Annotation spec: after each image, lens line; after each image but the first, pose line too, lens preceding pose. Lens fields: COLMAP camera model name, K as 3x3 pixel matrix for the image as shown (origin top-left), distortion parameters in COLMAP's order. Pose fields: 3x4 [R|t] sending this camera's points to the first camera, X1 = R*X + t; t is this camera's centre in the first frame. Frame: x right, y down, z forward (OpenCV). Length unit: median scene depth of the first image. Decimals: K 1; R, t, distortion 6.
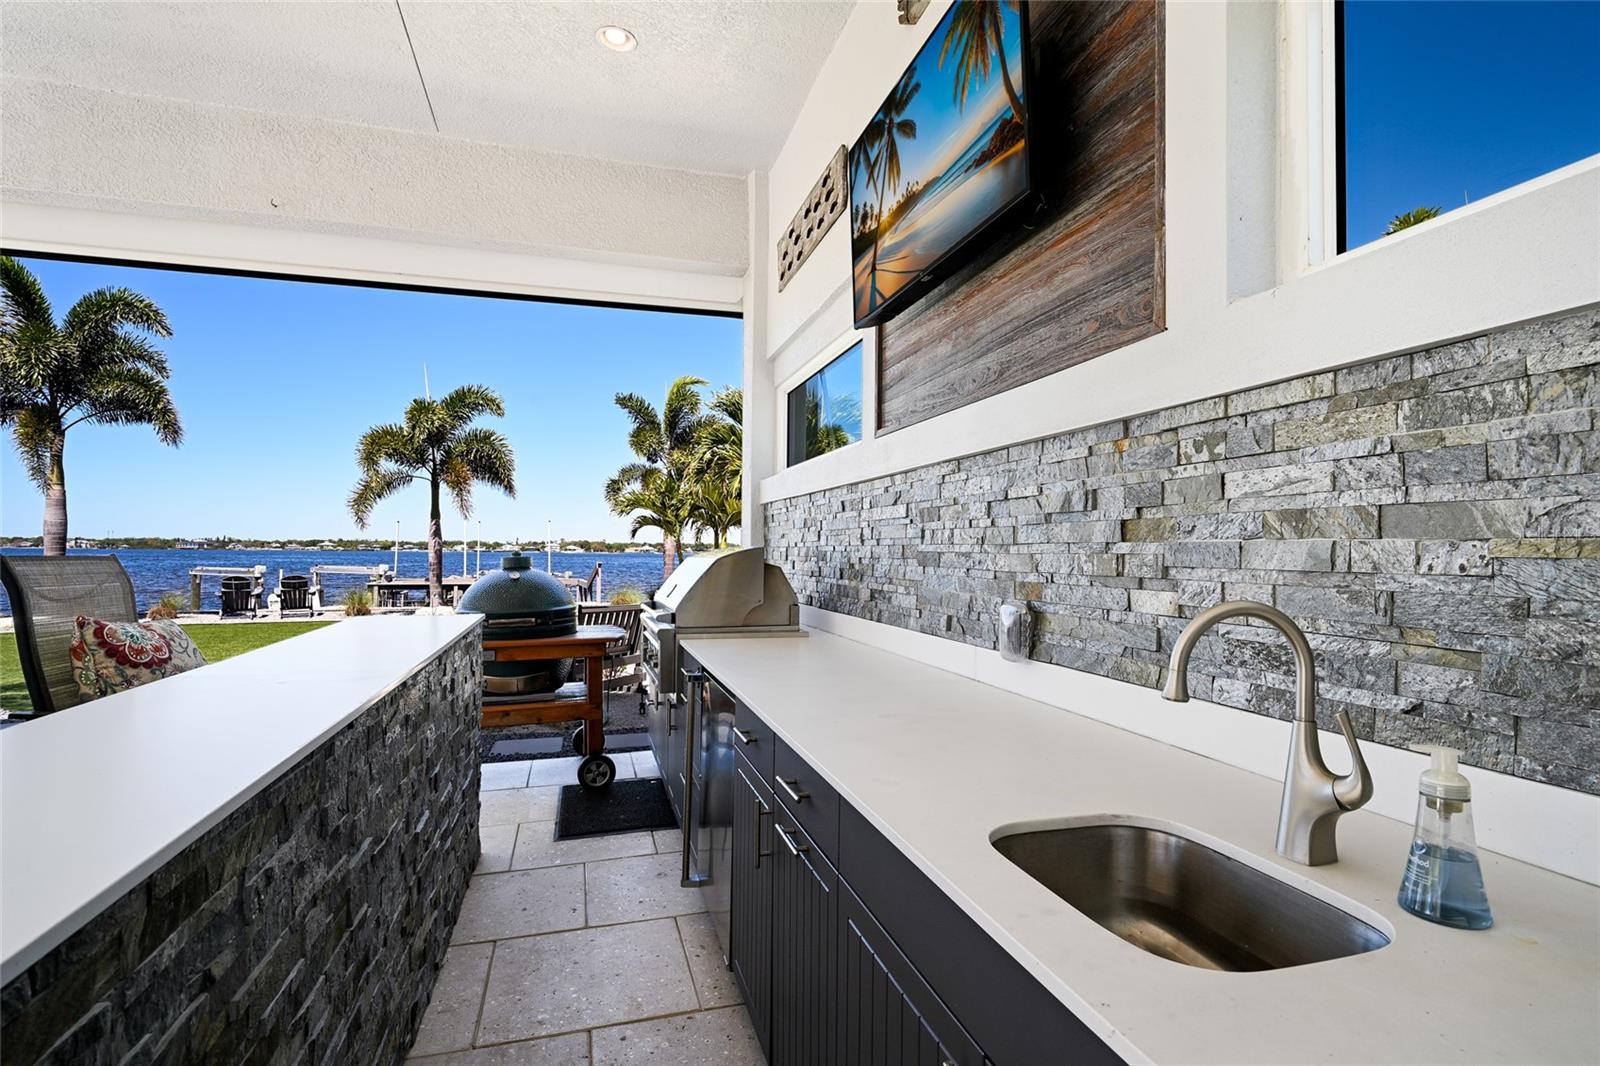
lens RADIAL K [[766.3, 0, 805.2], [0, 766.3, 546.2], [0, 0, 1]] dist [-0.006673, -0.001478]
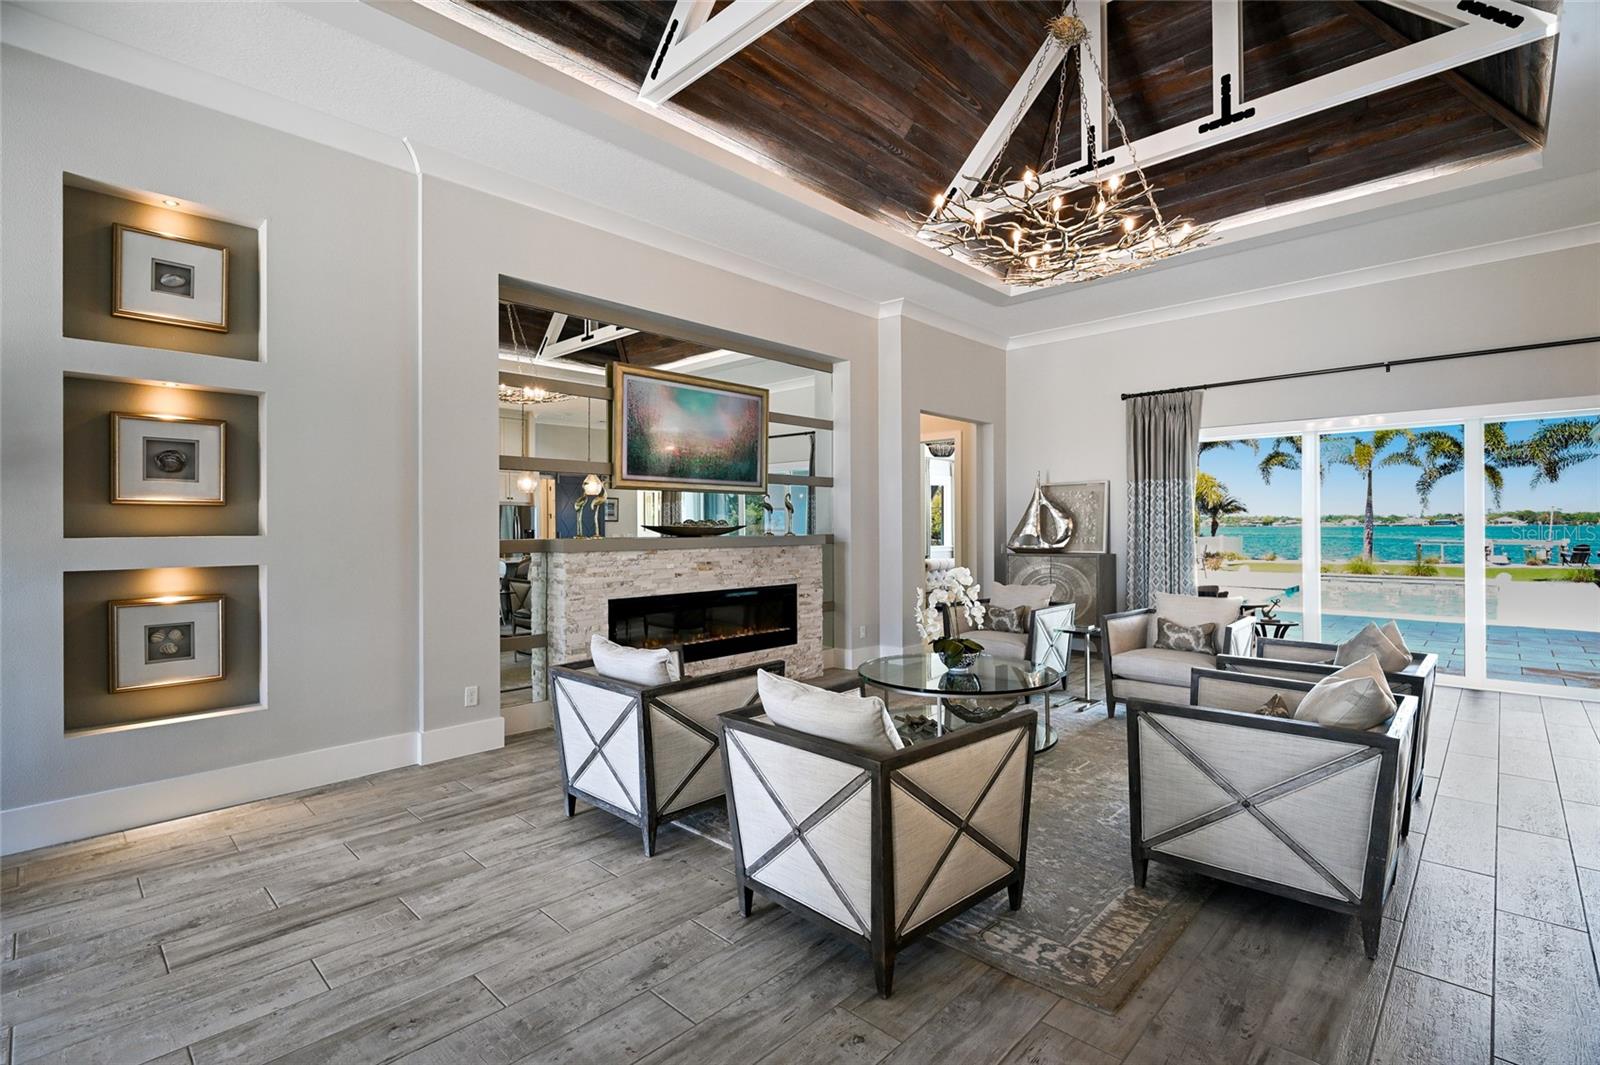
lens RADIAL K [[743.0, 0, 804.1], [0, 743.0, 507.9], [0, 0, 1]] dist [-0.000225, -0.000449]
pose [[0.506258, -0.031871, -0.861793, -0.577086], [0.015576, 0.999492, -0.027814, -0.116993], [0.862241, 0.000658, 0.506497, -6.387539]]
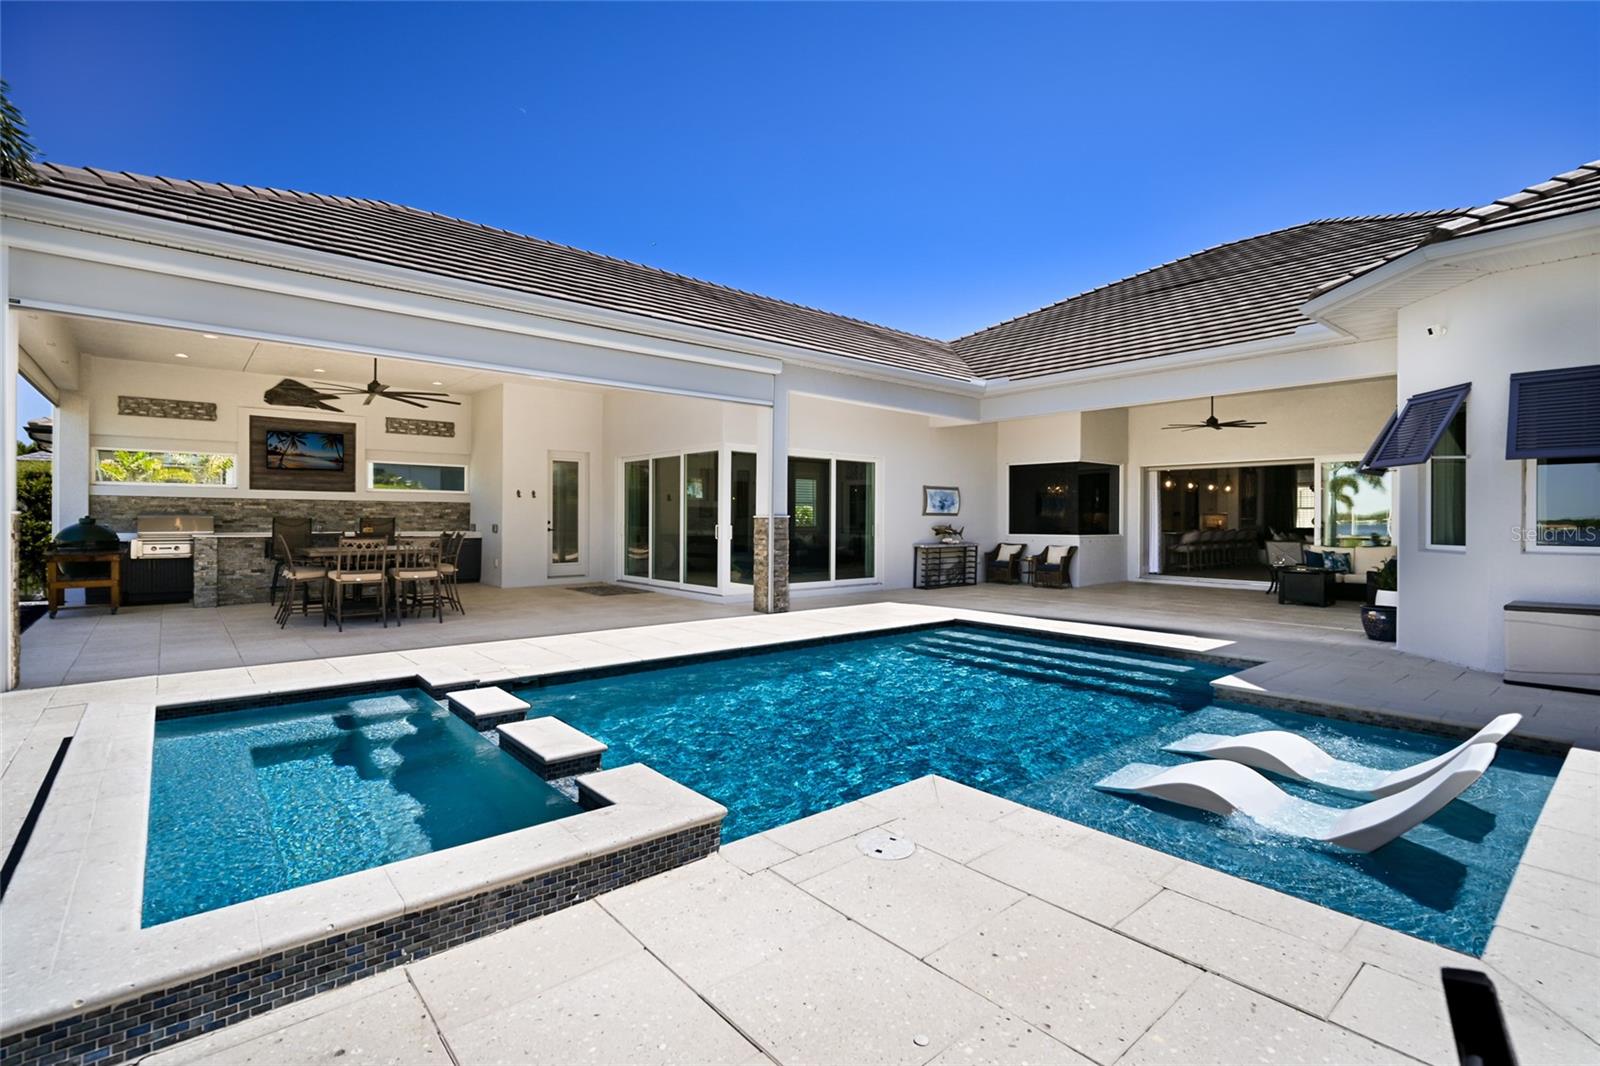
lens RADIAL K [[743.0, 0, 804.1], [0, 743.0, 508.4], [0, 0, 1]] dist [-0.000225, -0.000449]
pose [[-0.412038, 0.003844, 0.911159, -4.320063], [-0.014943, 0.999828, -0.010975, -0.030925], [-0.911044, -0.018138, -0.411909, -0.100631]]
